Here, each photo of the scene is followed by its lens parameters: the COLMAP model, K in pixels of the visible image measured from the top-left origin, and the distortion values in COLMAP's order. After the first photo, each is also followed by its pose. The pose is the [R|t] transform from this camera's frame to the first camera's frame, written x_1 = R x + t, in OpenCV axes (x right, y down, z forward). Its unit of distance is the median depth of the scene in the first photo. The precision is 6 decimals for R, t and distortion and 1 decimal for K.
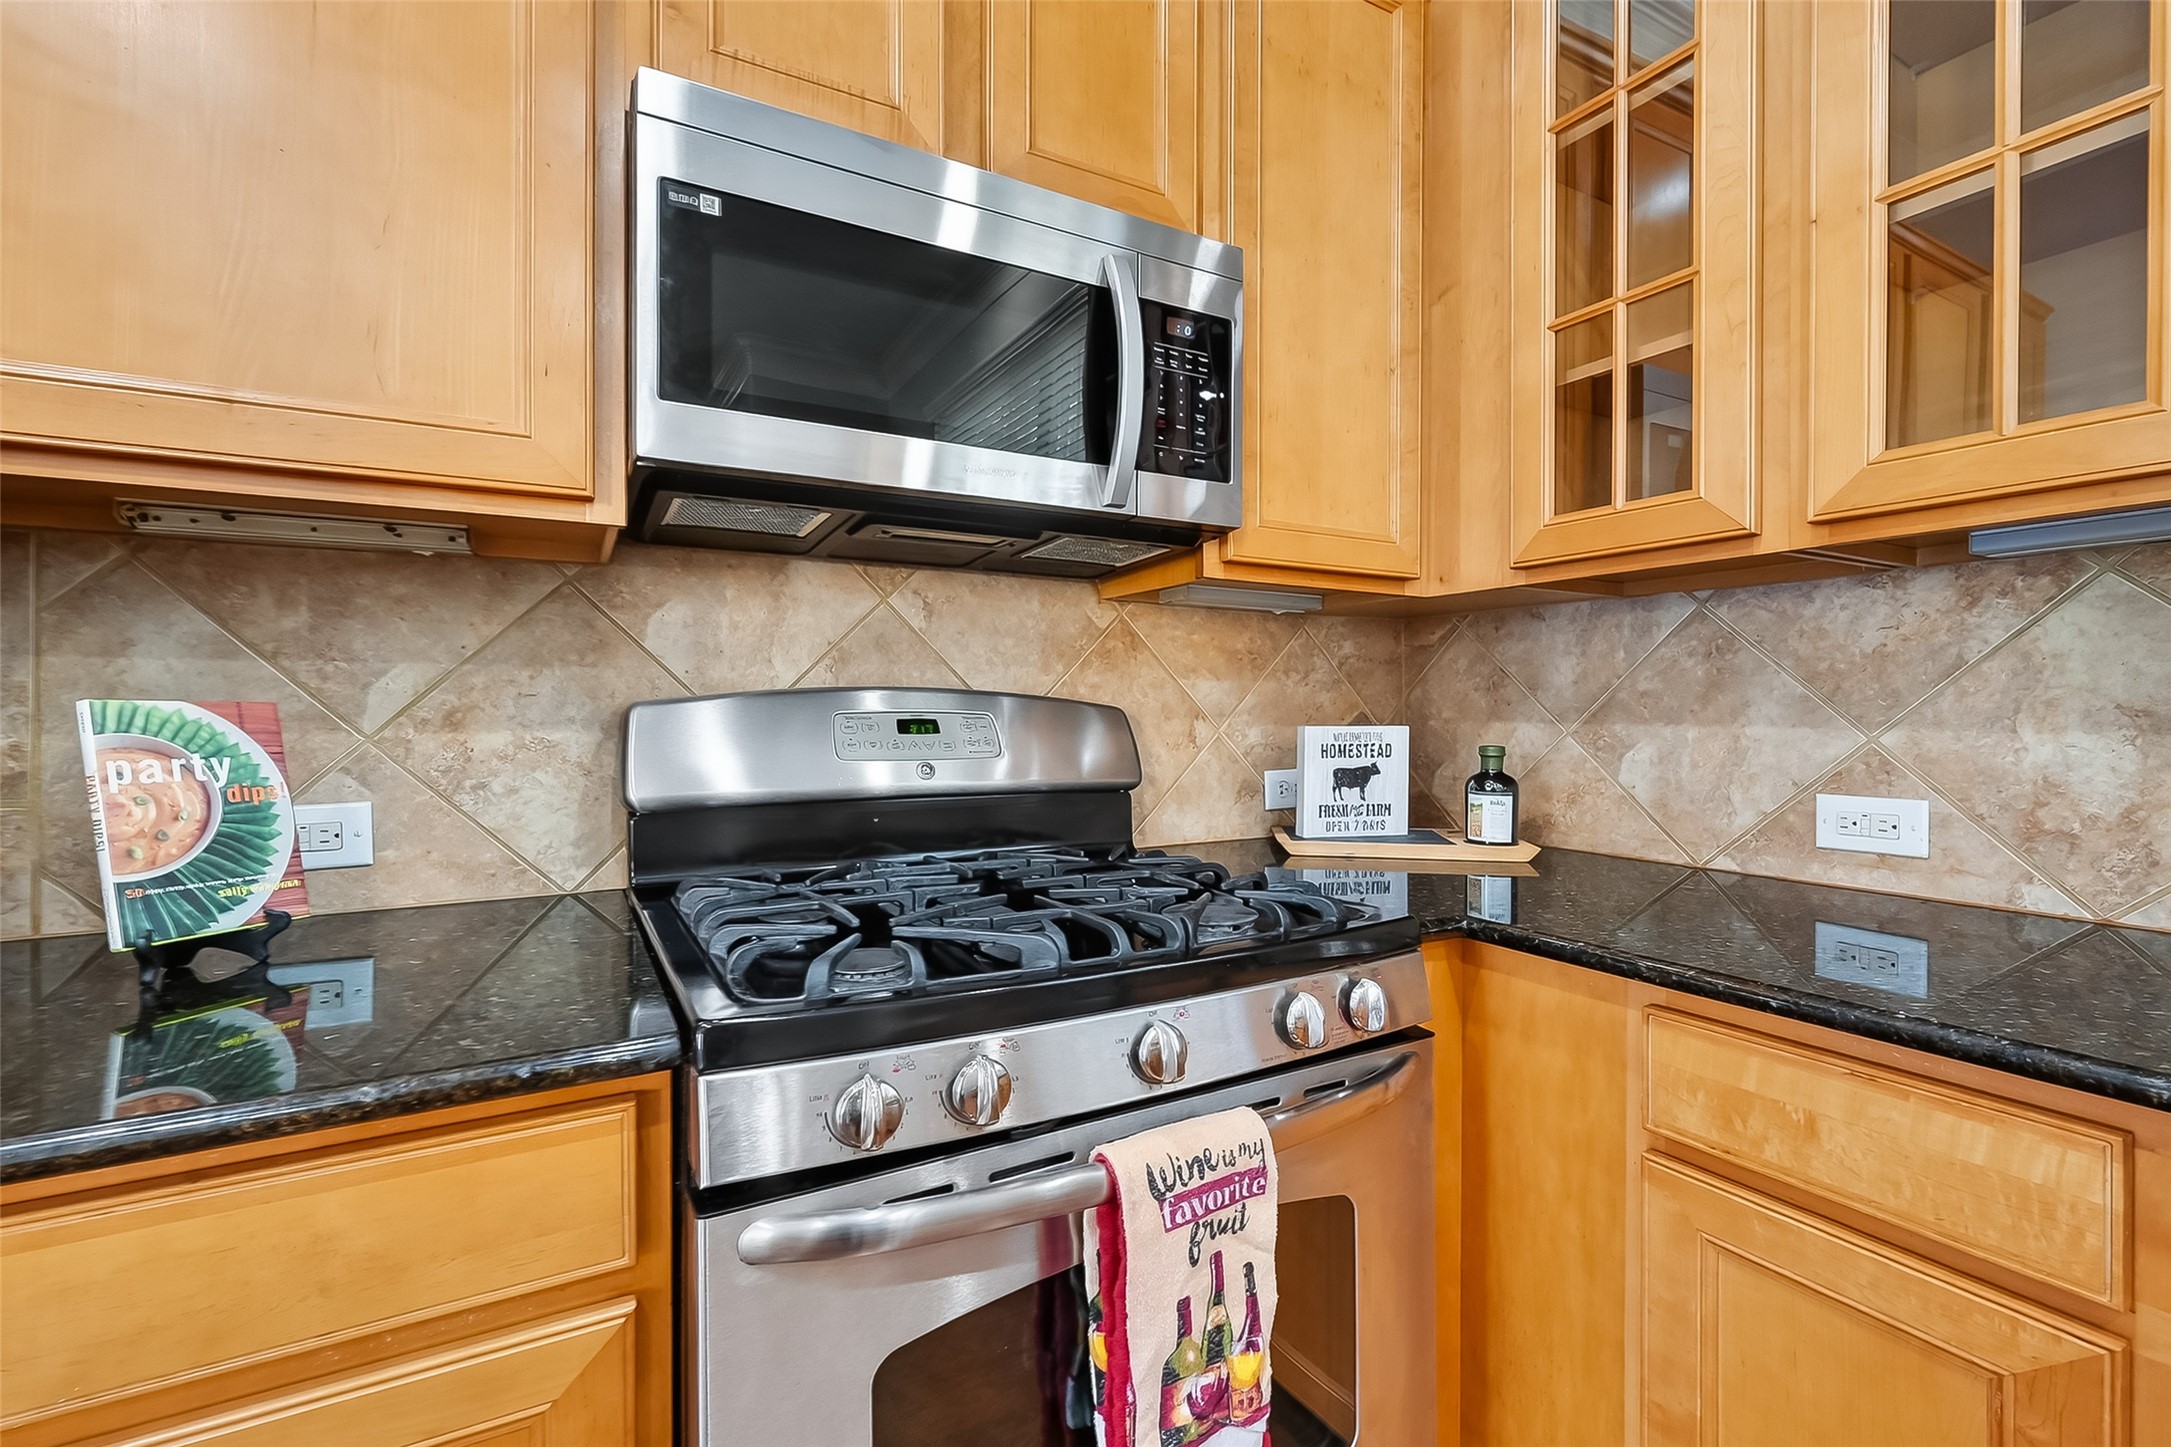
lens RADIAL K [[888.2, 0, 1067.1], [0, 888.2, 711.5], [0, 0, 1]] dist [0.009557, -0.000124]
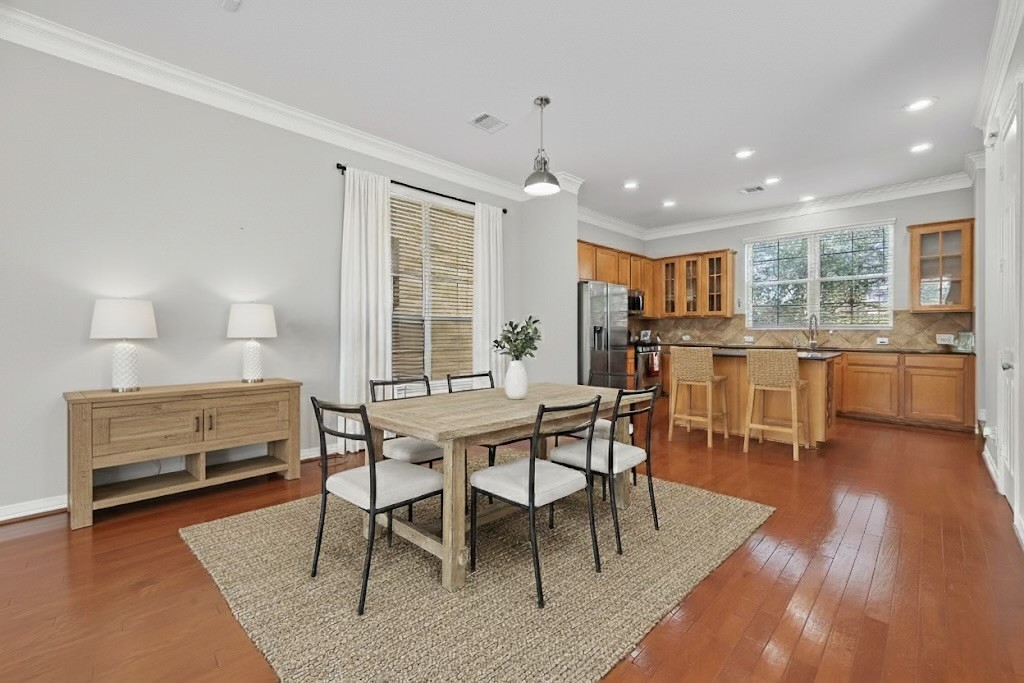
lens RADIAL K [[410.8, 0, 513.8], [0, 410.8, 333.3], [0, 0, 1]] dist [-0.002076, 0.000709]
pose [[0.957057, -0.003232, 0.289882, -3.141783], [-0.000616, 0.999913, 0.013184, -0.020584], [-0.289899, -0.012796, 0.956972, -3.876165]]
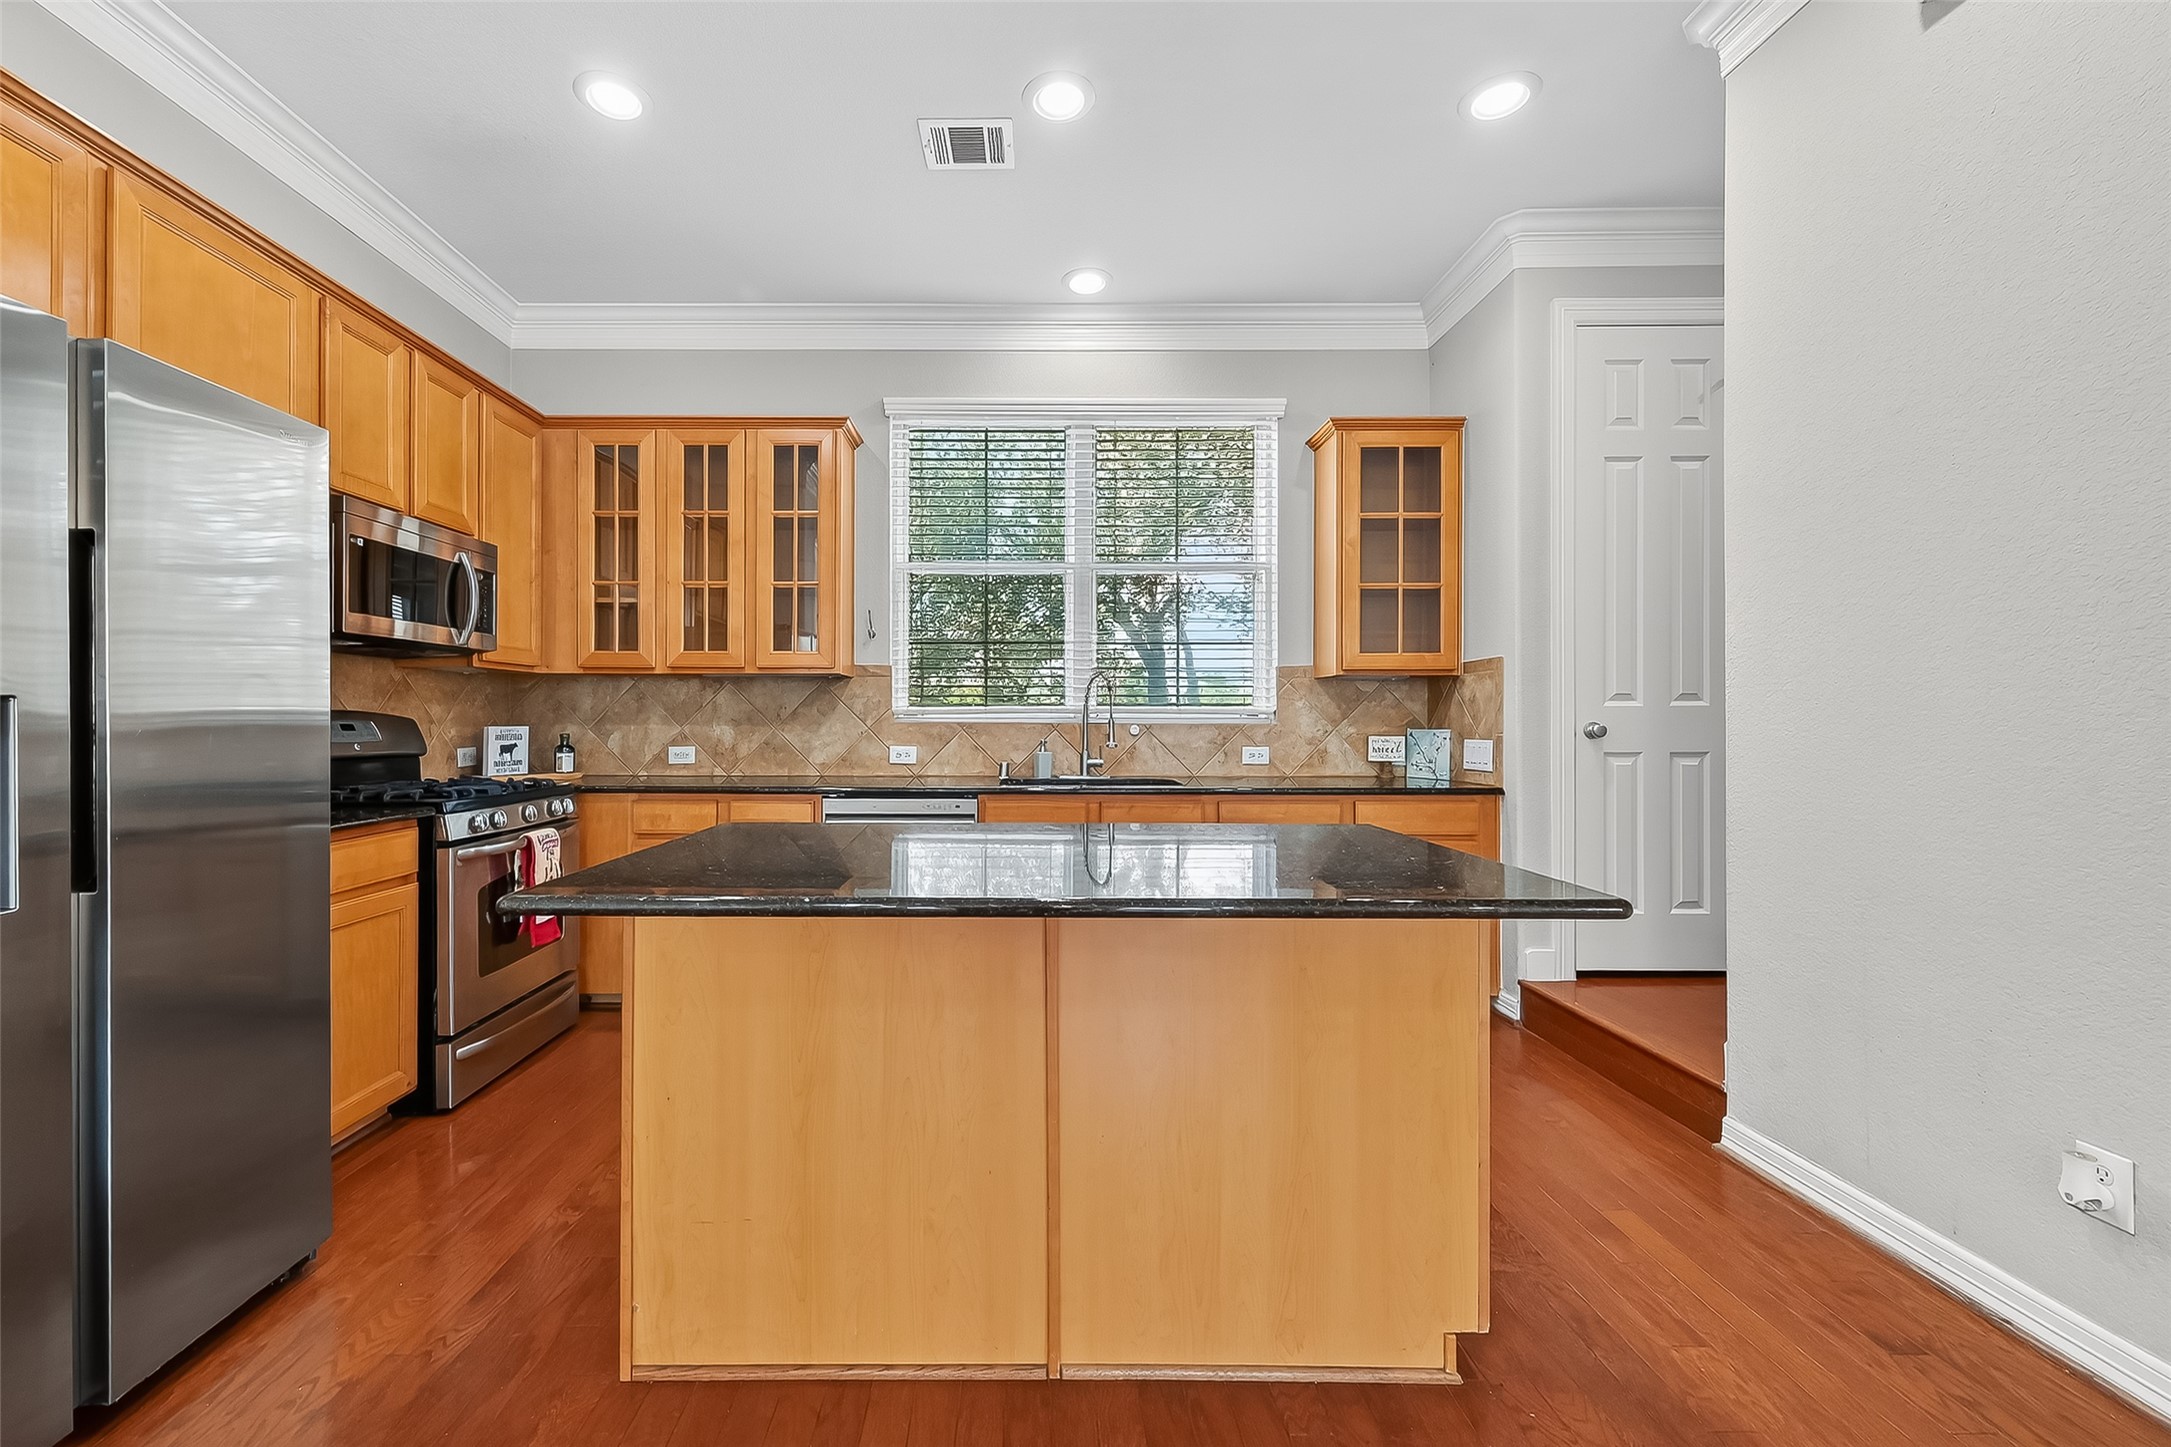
lens RADIAL K [[888.2, 0, 1001.9], [0, 888.2, 714.9], [0, 0, 1]] dist [0.009557, -0.000124]
pose [[0.477630, 0.005074, 0.878547, -1.382558], [-0.005222, 0.999982, -0.002937, -0.017368], [-0.878546, -0.003185, 0.477647, -1.559349]]
